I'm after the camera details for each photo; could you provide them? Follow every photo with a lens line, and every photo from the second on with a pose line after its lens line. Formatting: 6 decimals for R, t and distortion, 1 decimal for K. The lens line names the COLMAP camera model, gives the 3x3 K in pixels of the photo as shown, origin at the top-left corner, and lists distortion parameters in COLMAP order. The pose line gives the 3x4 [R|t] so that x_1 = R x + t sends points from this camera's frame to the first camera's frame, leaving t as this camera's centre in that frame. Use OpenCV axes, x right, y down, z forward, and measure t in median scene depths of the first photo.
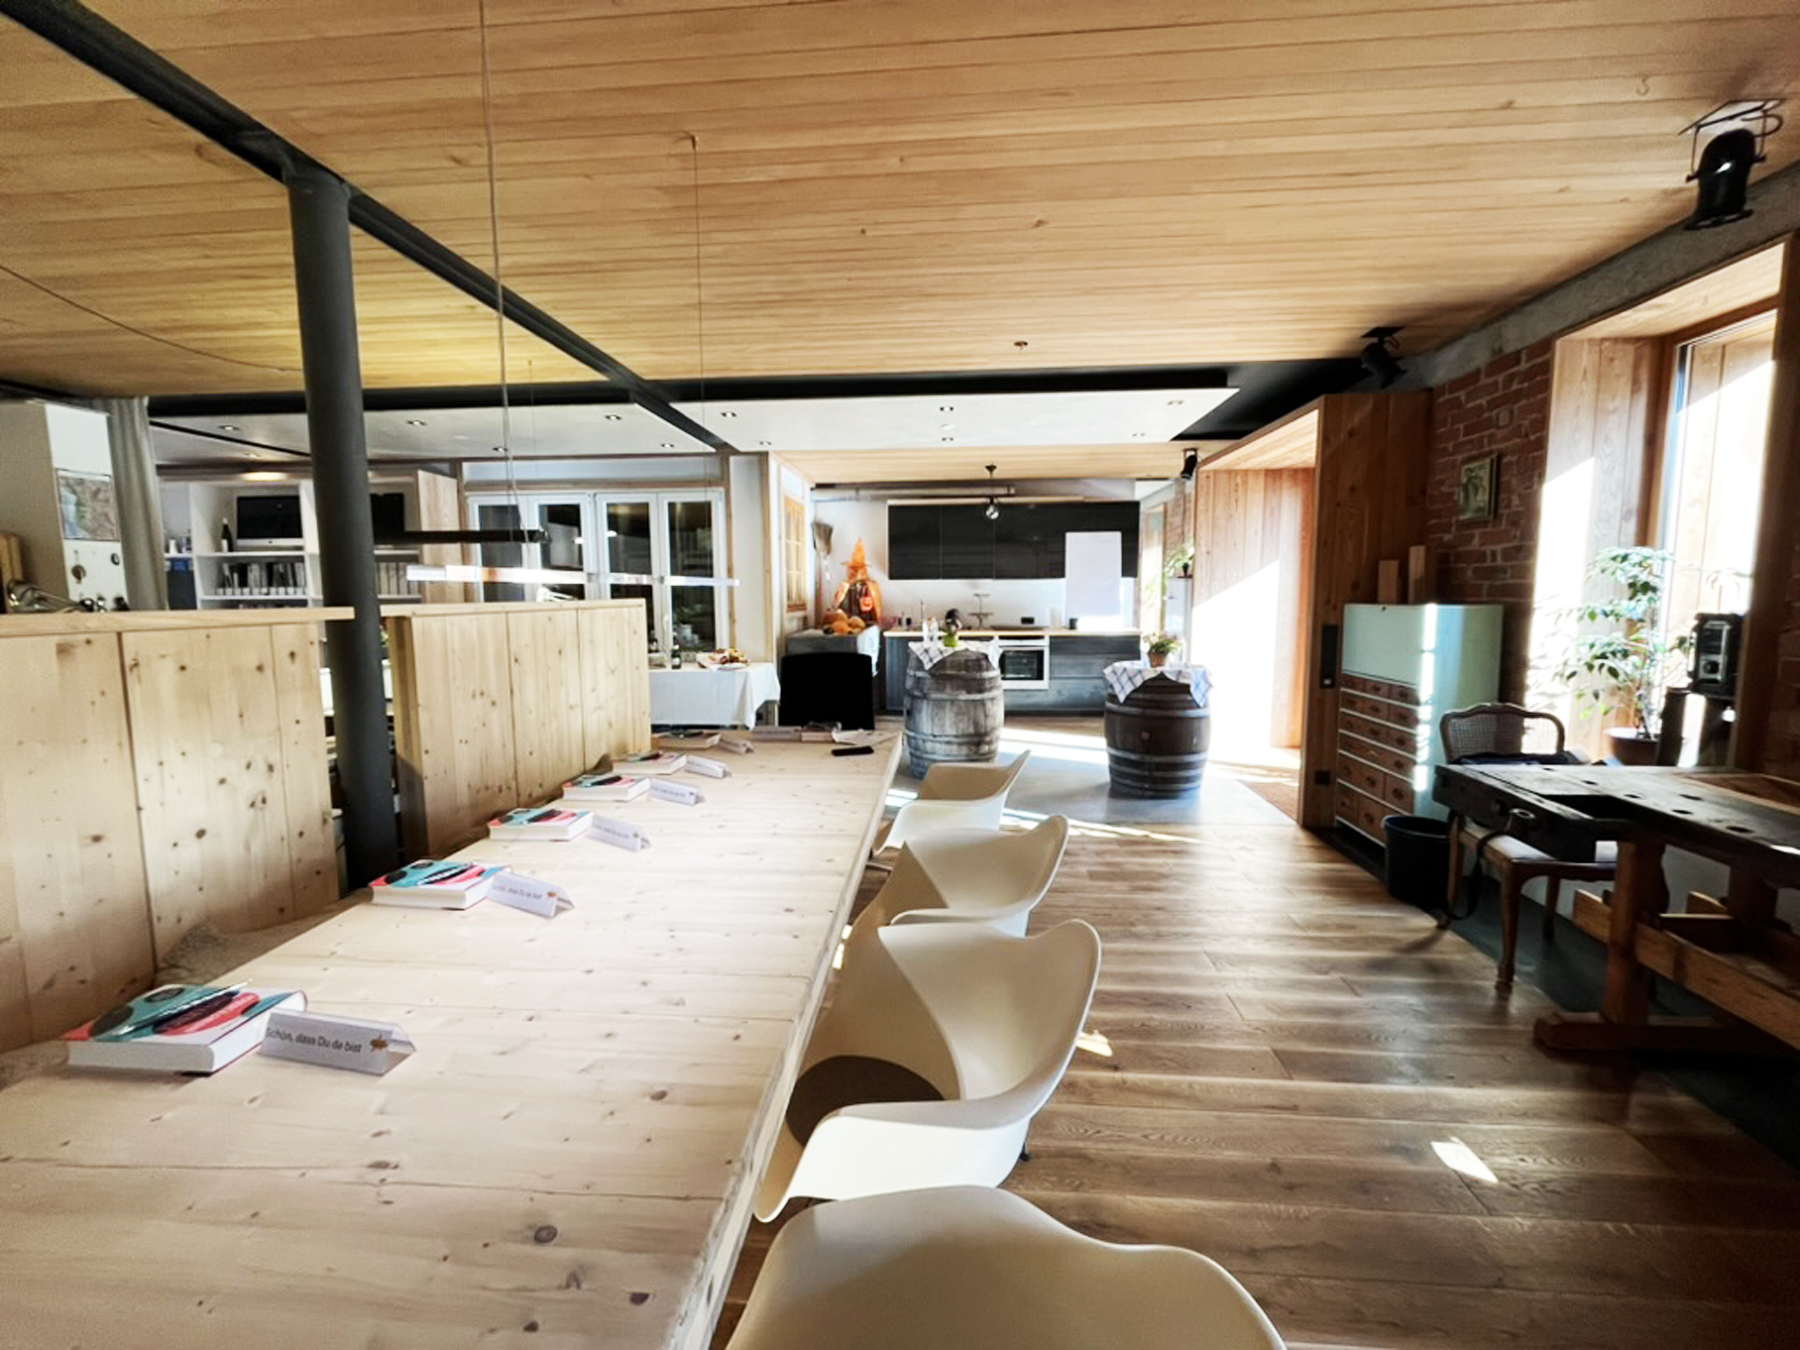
lens RADIAL K [[732.1, 0, 898.7], [0, 732.1, 667.9], [0, 0, 1]] dist [0.001987, 0.000106]
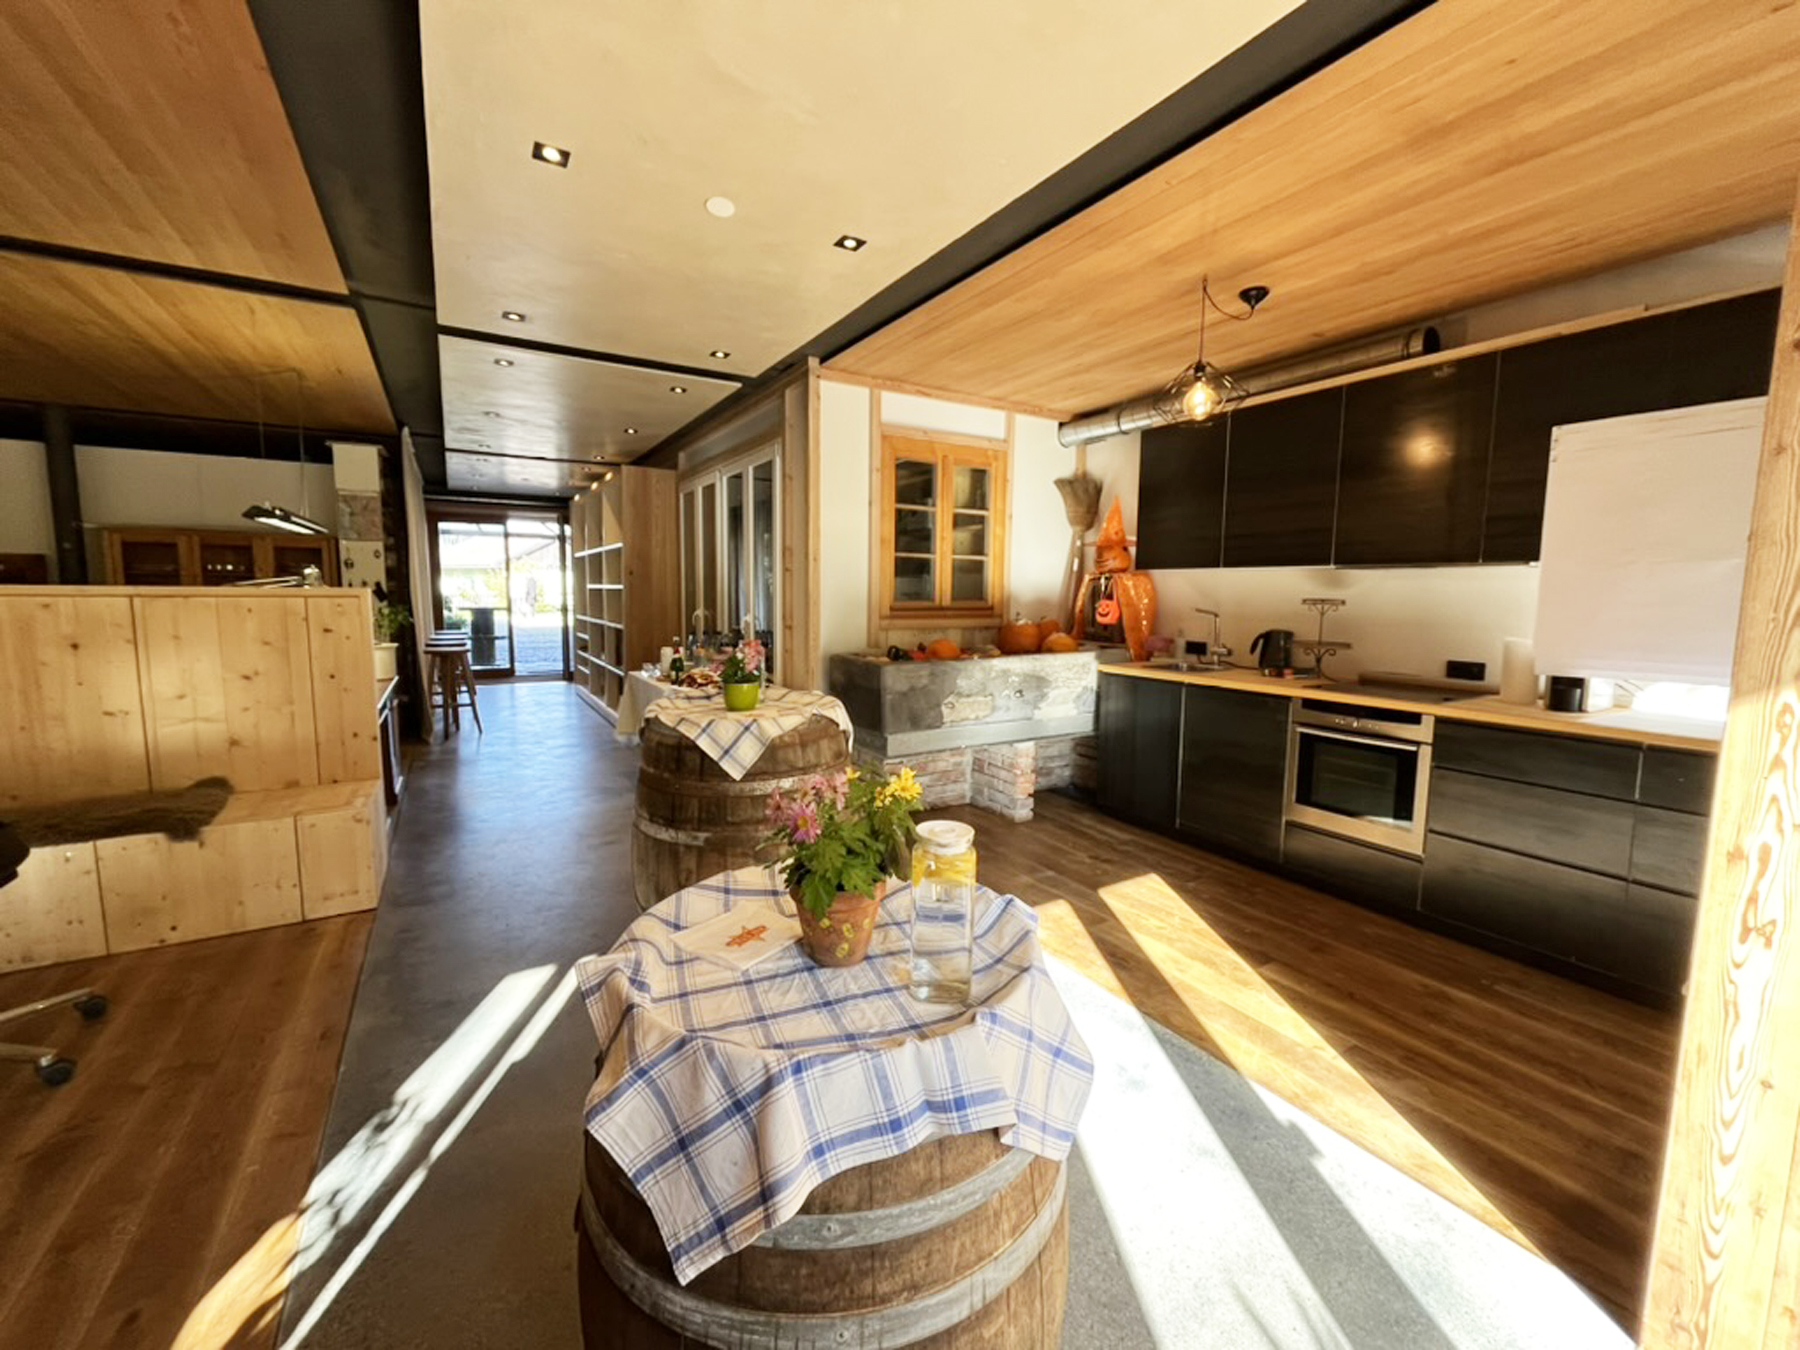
lens RADIAL K [[732.1, 0, 902.5], [0, 732.1, 673.3], [0, 0, 1]] dist [0.001987, 0.000106]
pose [[0.588066, 0.105723, -0.801874, 0.342600], [-0.100310, 0.993299, 0.057398, -0.059677], [0.802569, 0.046682, 0.594730, 0.560157]]
